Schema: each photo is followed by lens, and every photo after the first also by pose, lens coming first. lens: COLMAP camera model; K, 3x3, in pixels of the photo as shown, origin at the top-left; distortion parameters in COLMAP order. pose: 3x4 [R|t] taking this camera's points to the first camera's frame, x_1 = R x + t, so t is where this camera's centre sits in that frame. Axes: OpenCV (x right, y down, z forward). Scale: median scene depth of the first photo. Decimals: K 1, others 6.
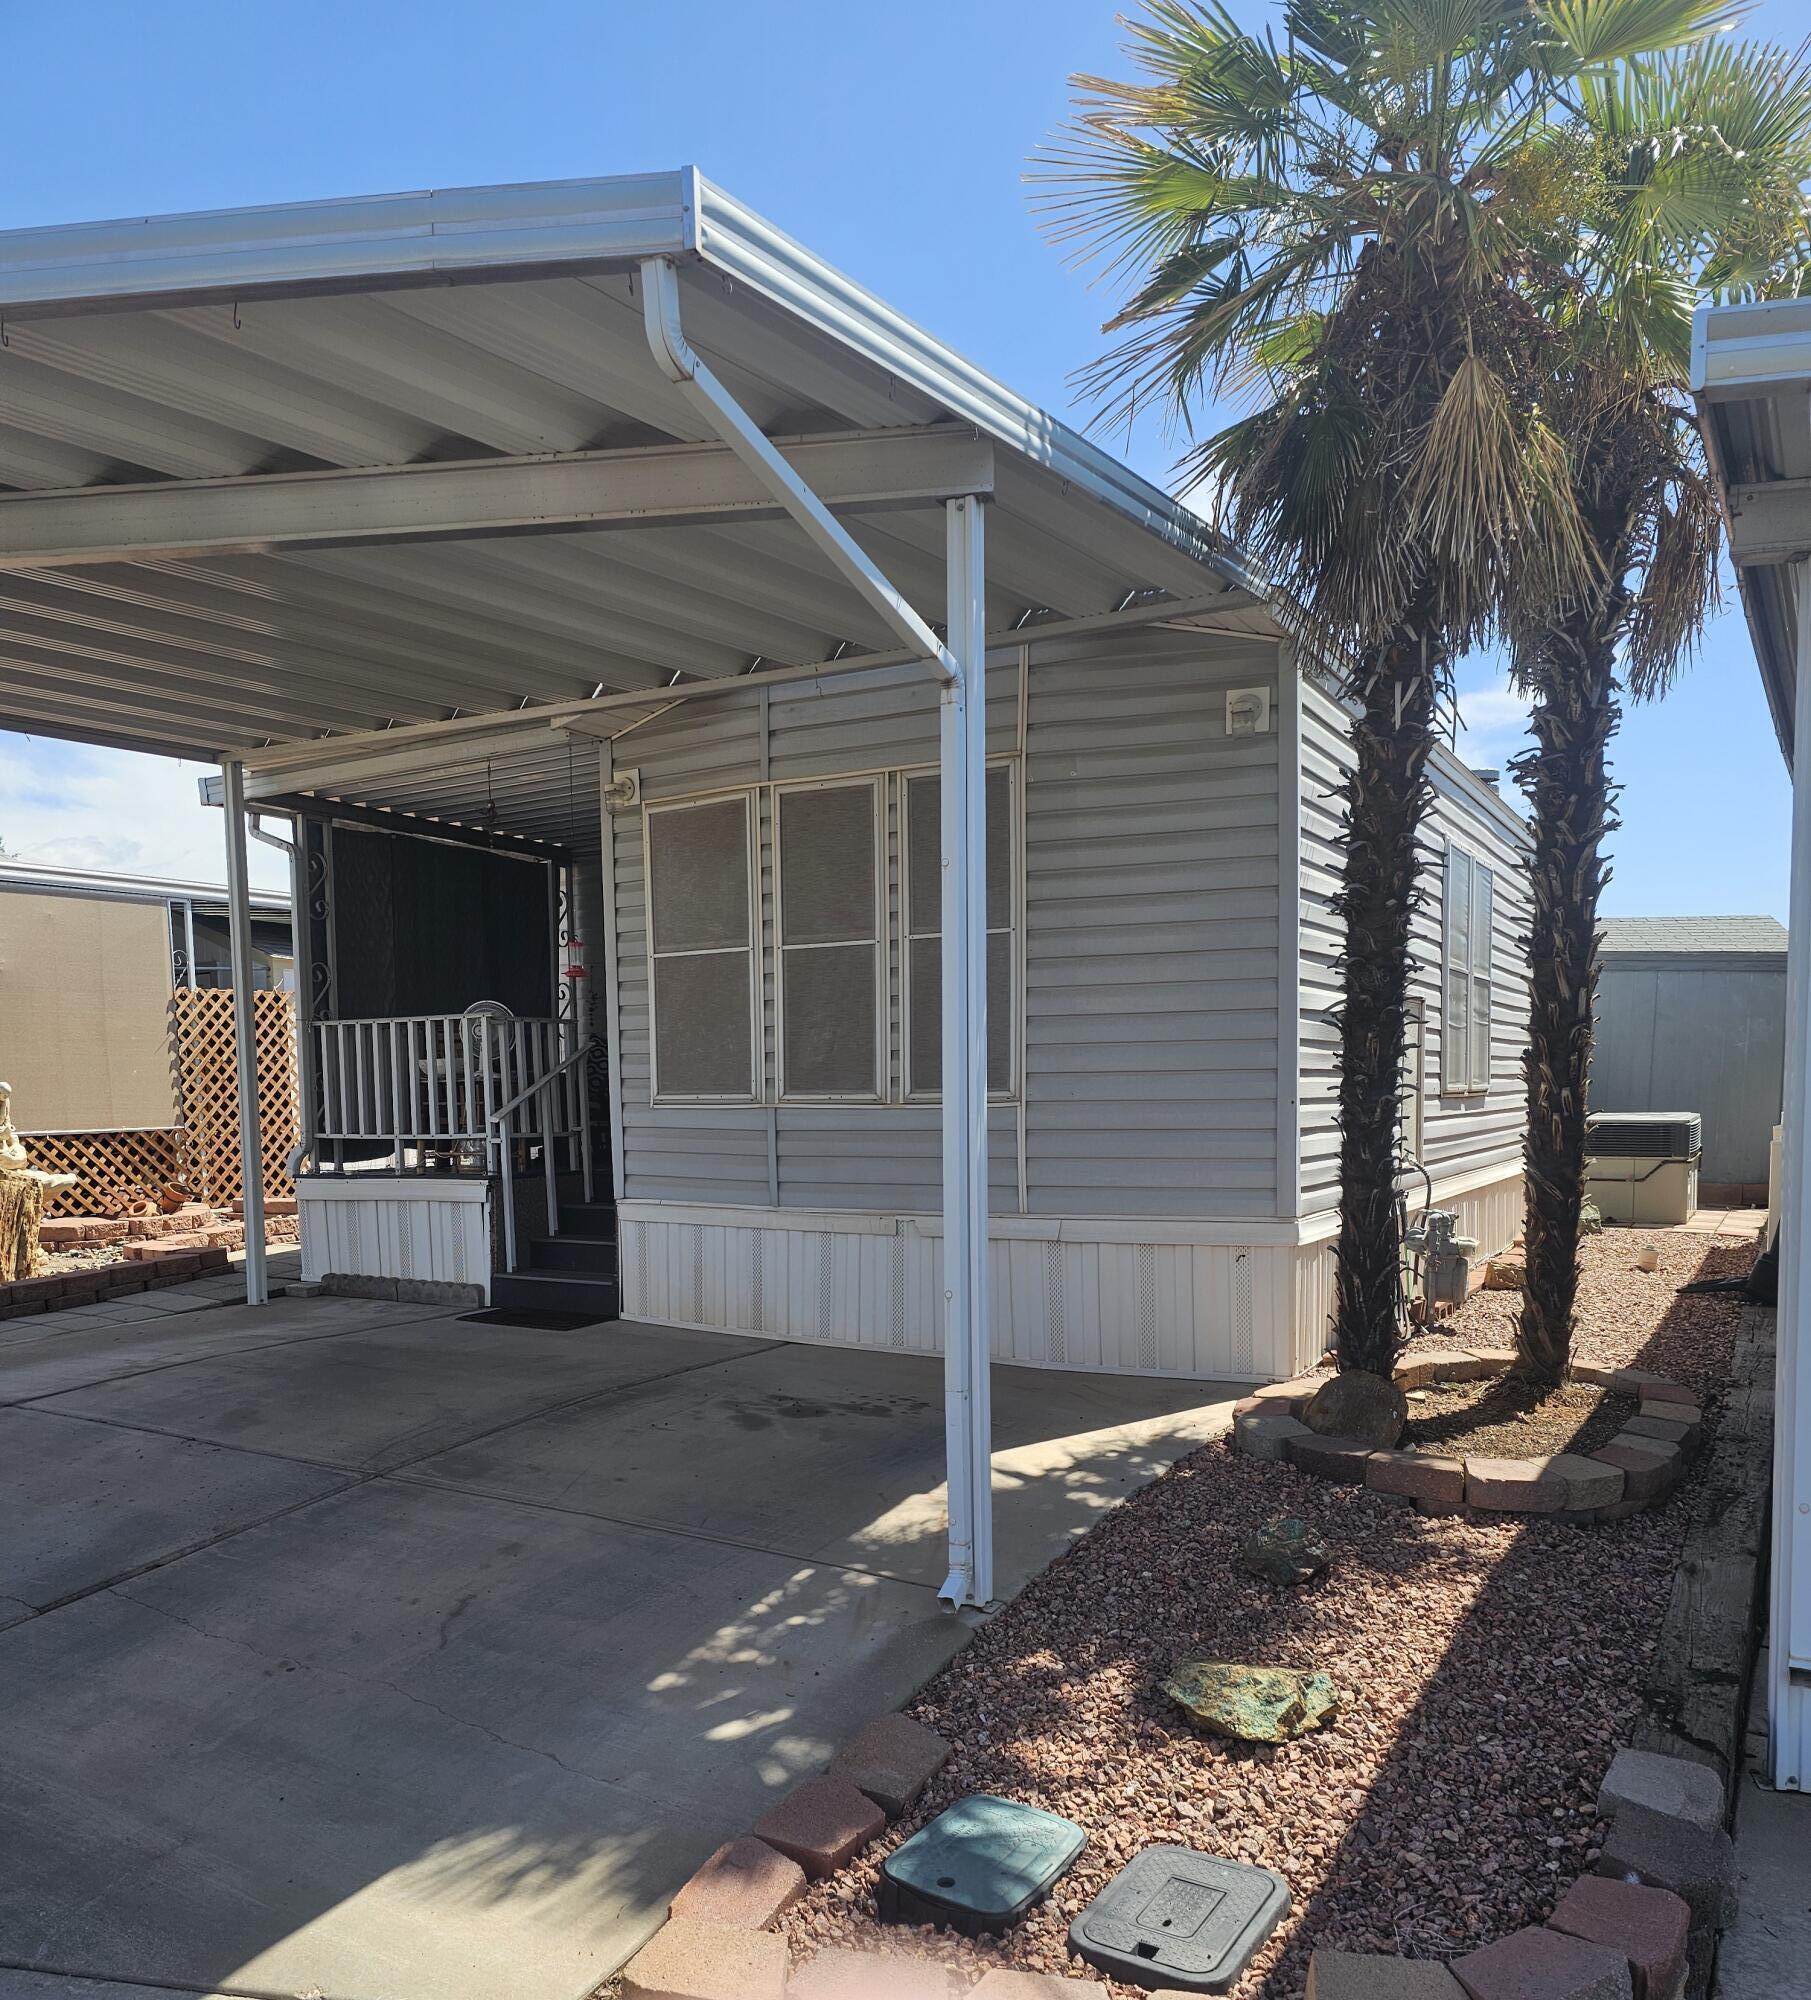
lens RADIAL K [[1628.1, 0, 853.7], [0, 1628.1, 1207.3], [0, 0, 1]] dist [0.067204, -0.003098]
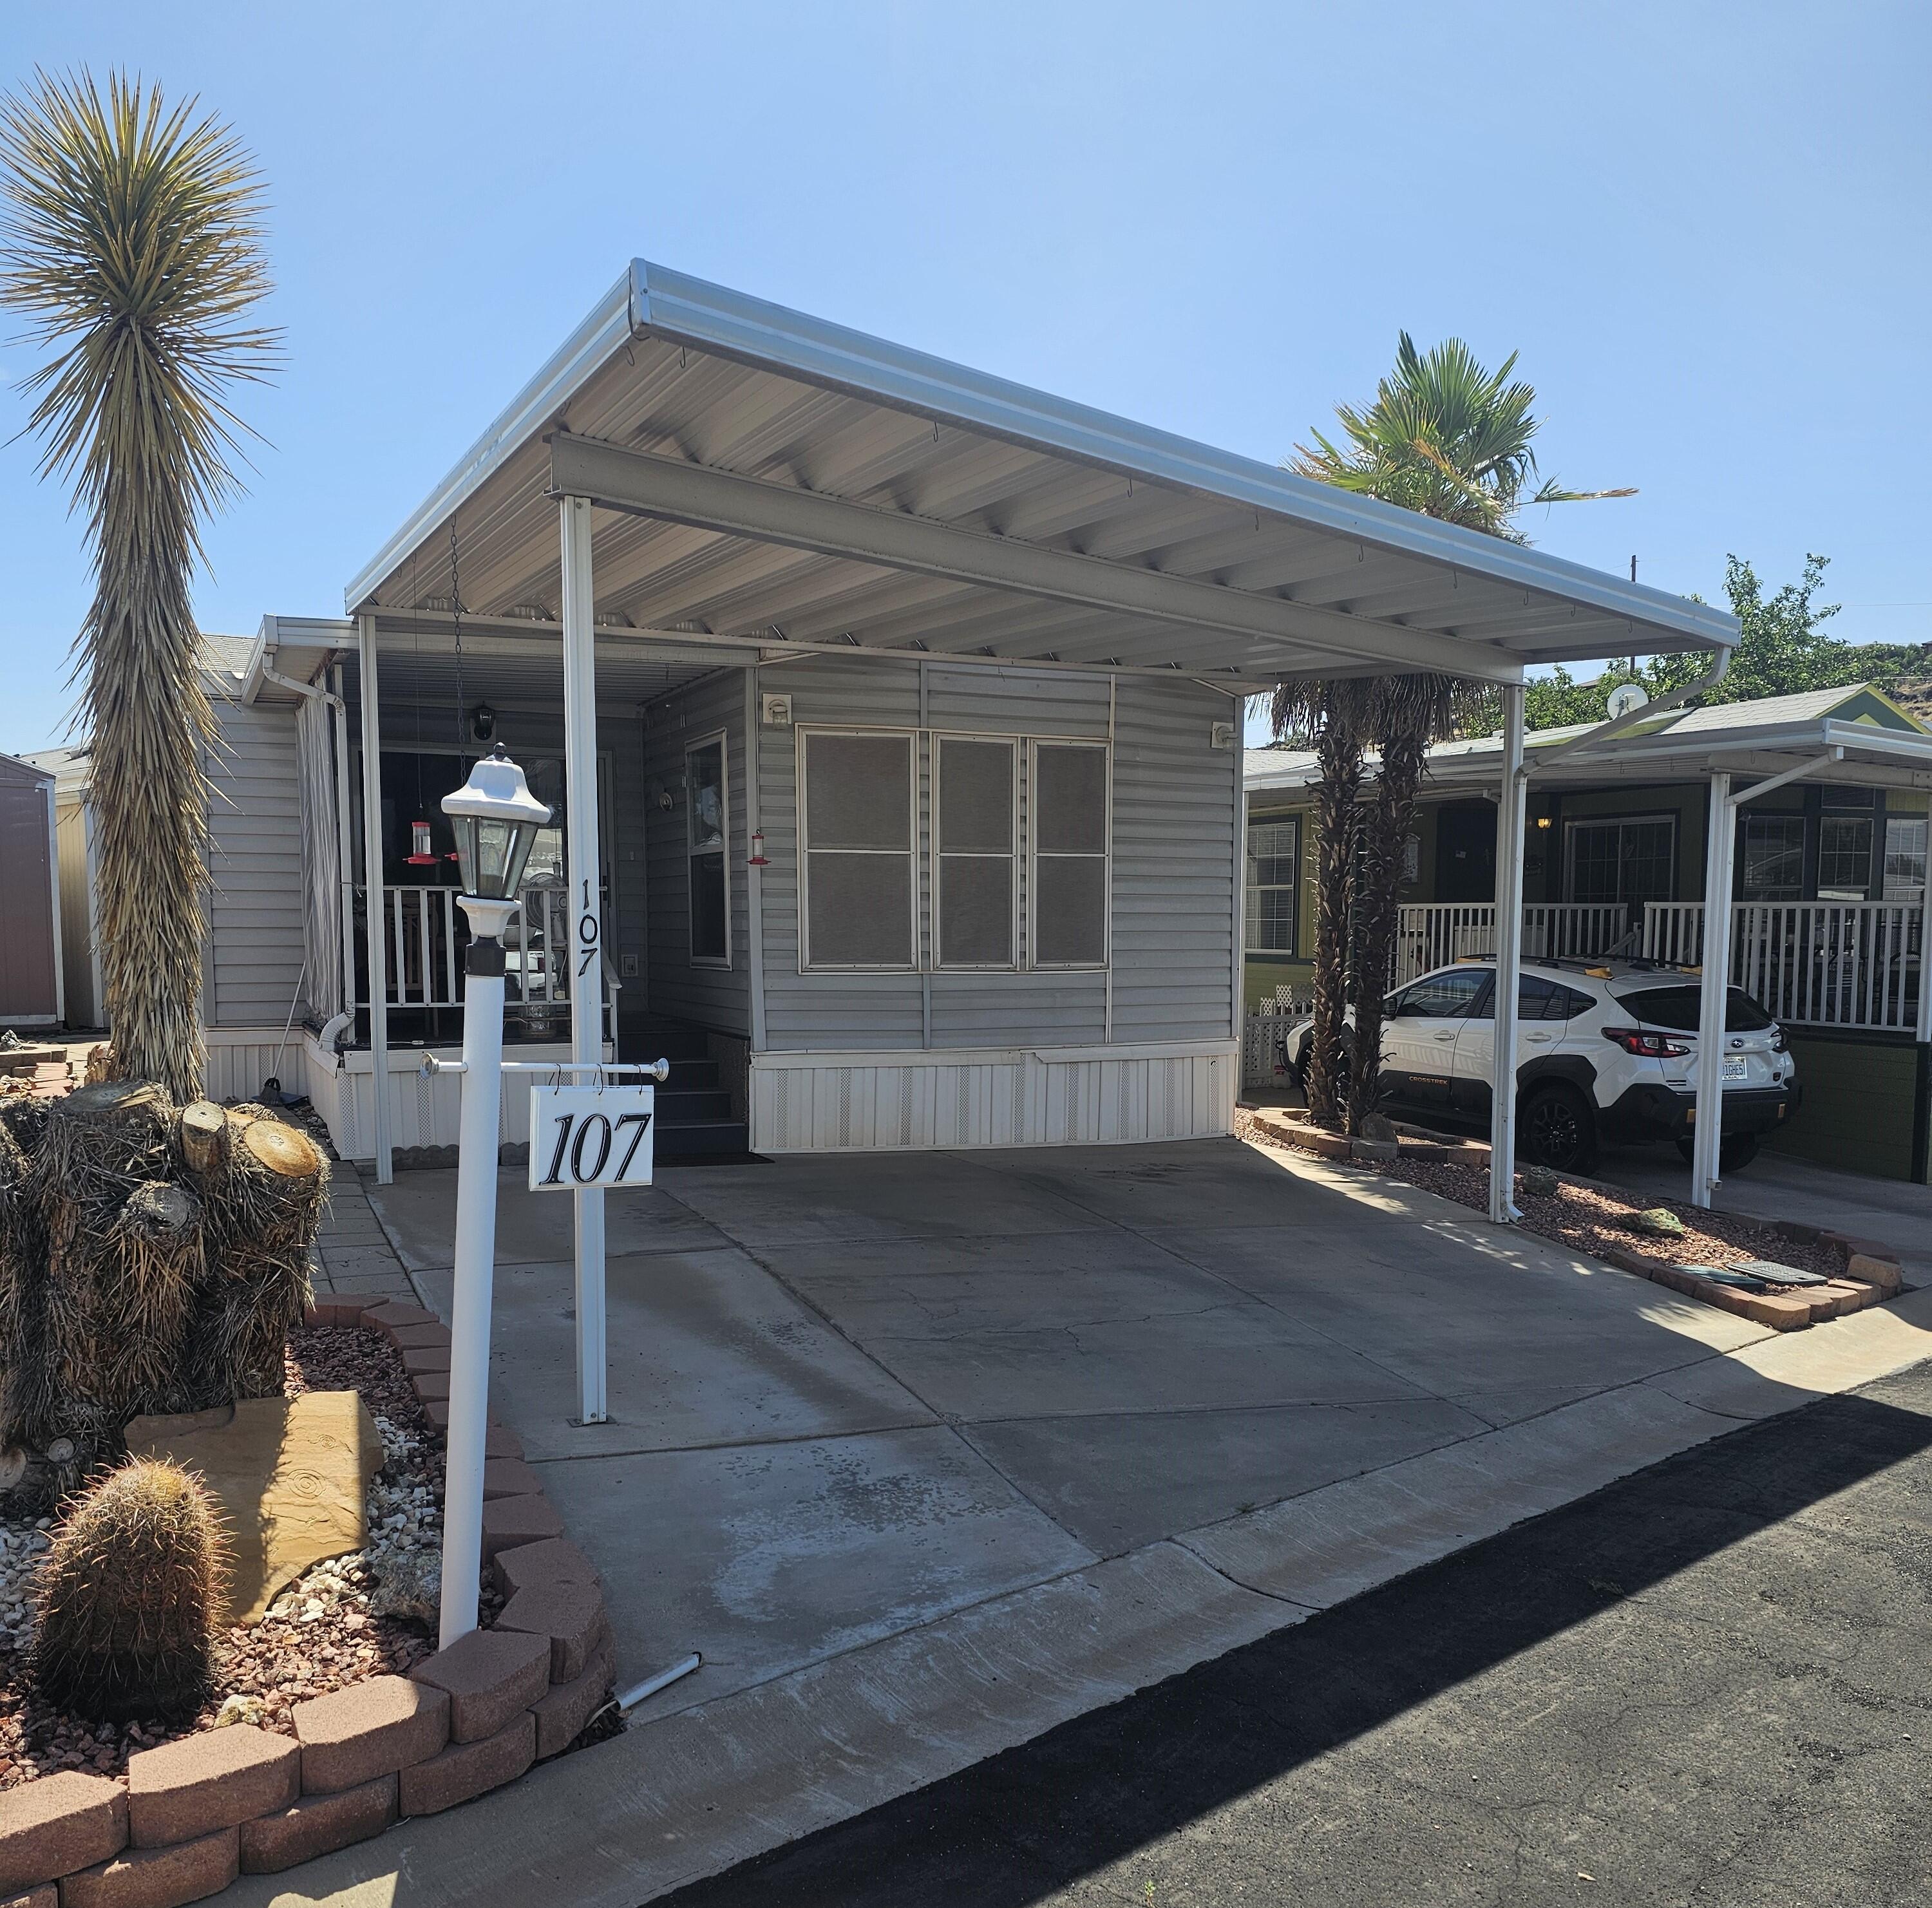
lens RADIAL K [[1725.7, 0, 948.4], [0, 1725.7, 1073.6], [0, 0, 1]] dist [0.079526, -0.074317]
pose [[0.585408, -0.055265, 0.808853, -1.184997], [0.049990, 0.998236, 0.032024, -0.024834], [-0.809196, 0.021688, 0.587138, 0.168082]]
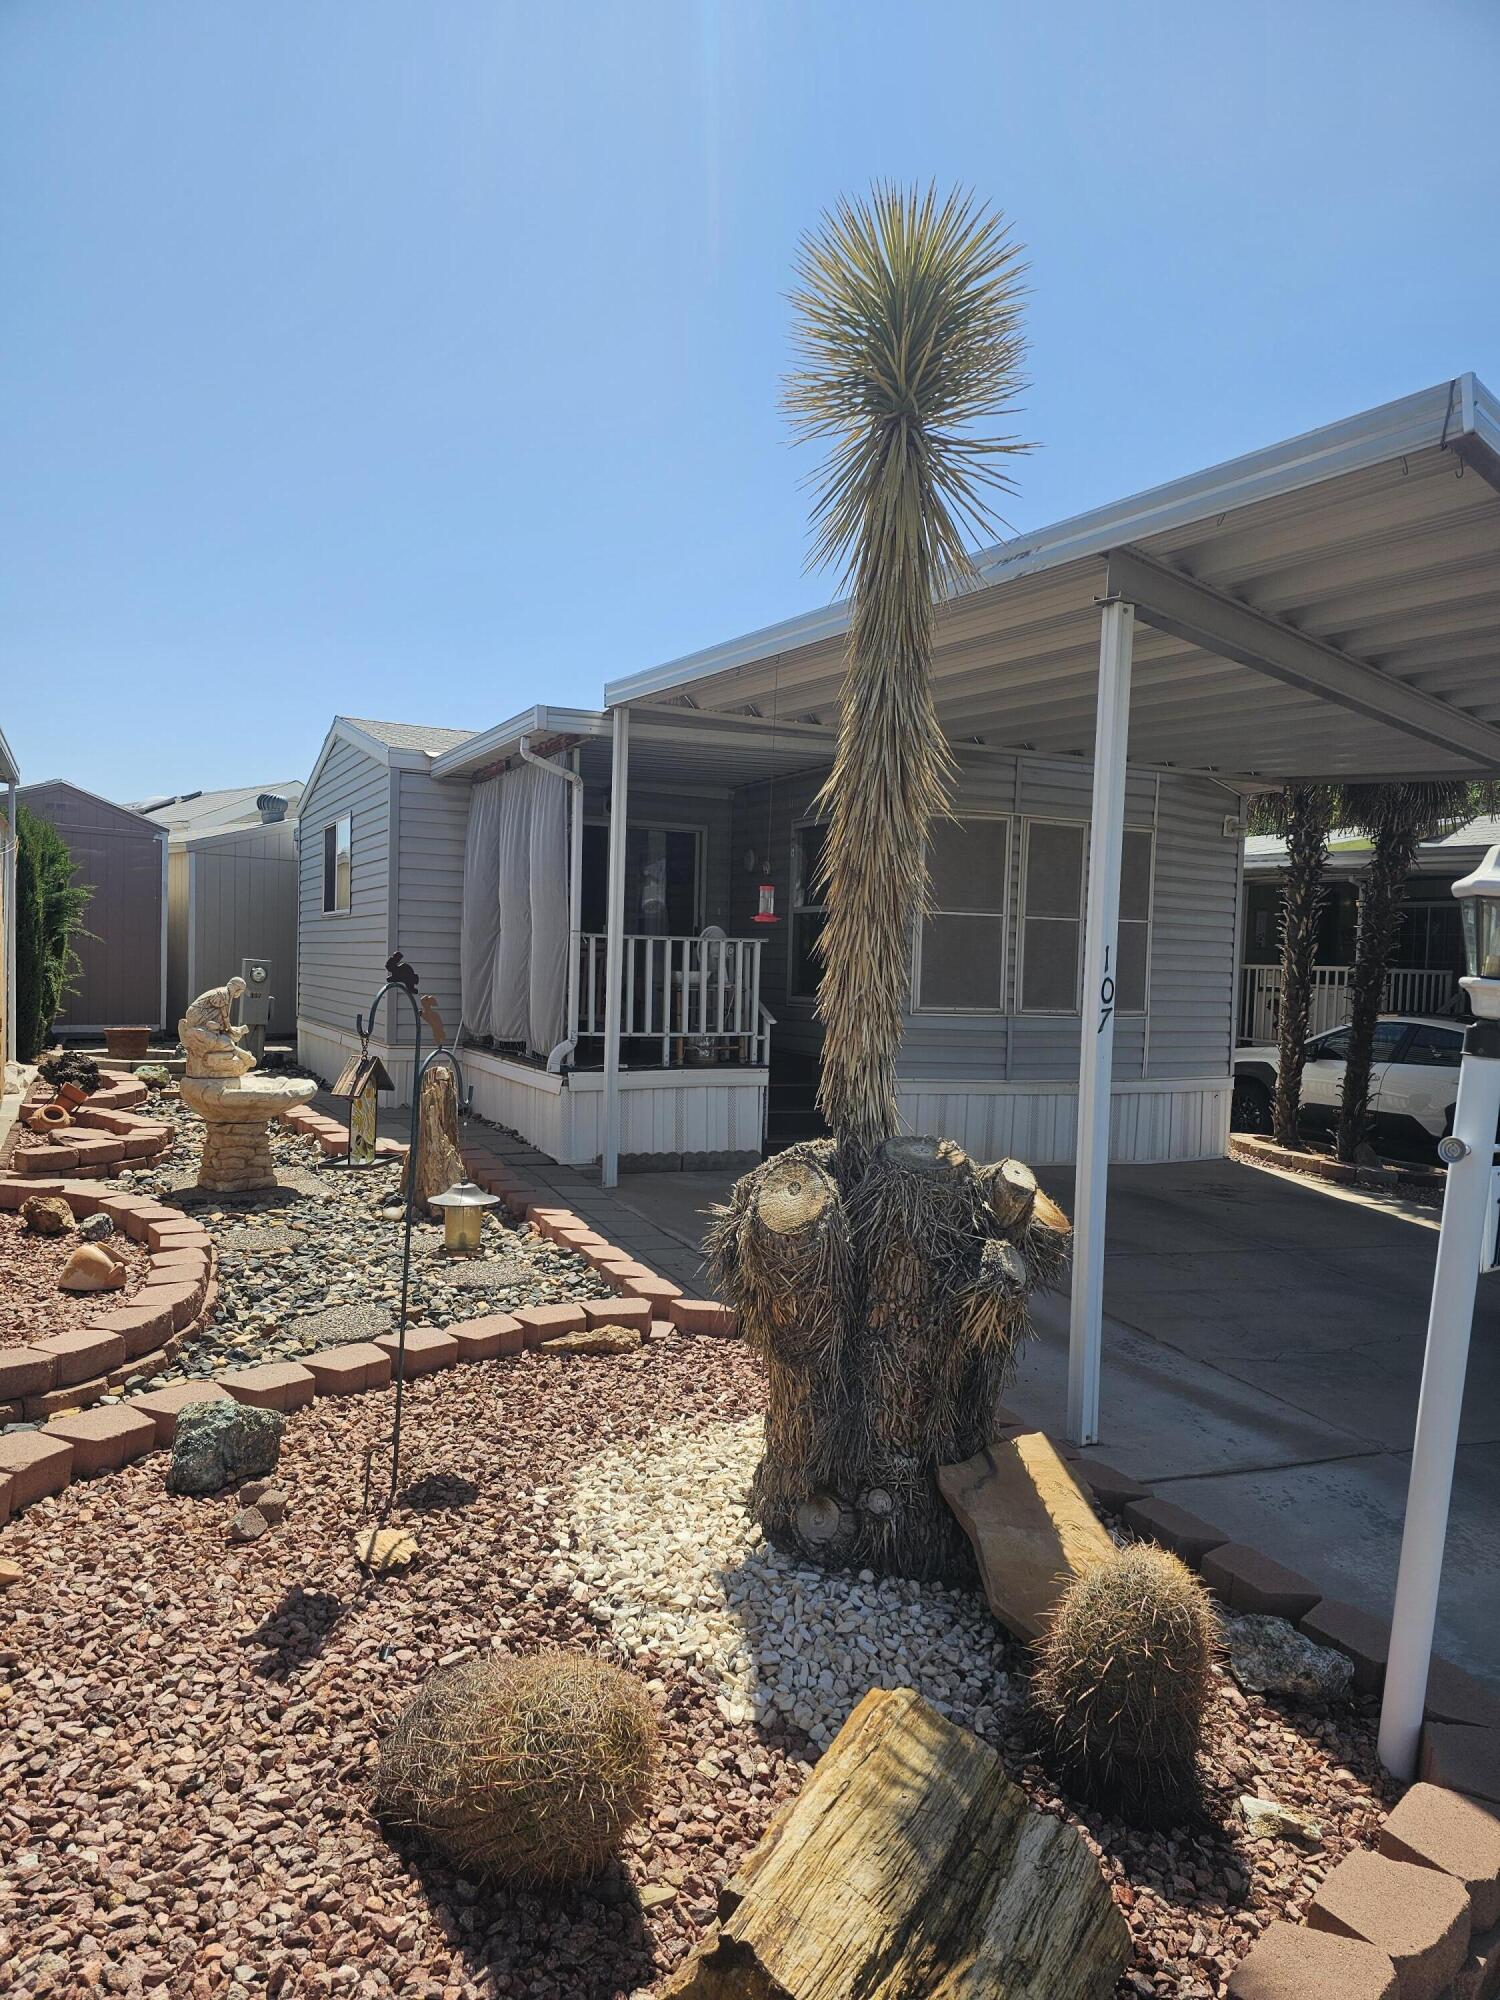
lens RADIAL K [[1346.2, 0, 722.0], [0, 1346.2, 1007.8], [0, 0, 1]] dist [0.049557, -0.052714]
pose [[0.566081, 0.002809, 0.824345, -1.290036], [0.022462, 0.999570, -0.018831, -0.052572], [-0.824043, 0.029176, 0.565775, 0.498237]]
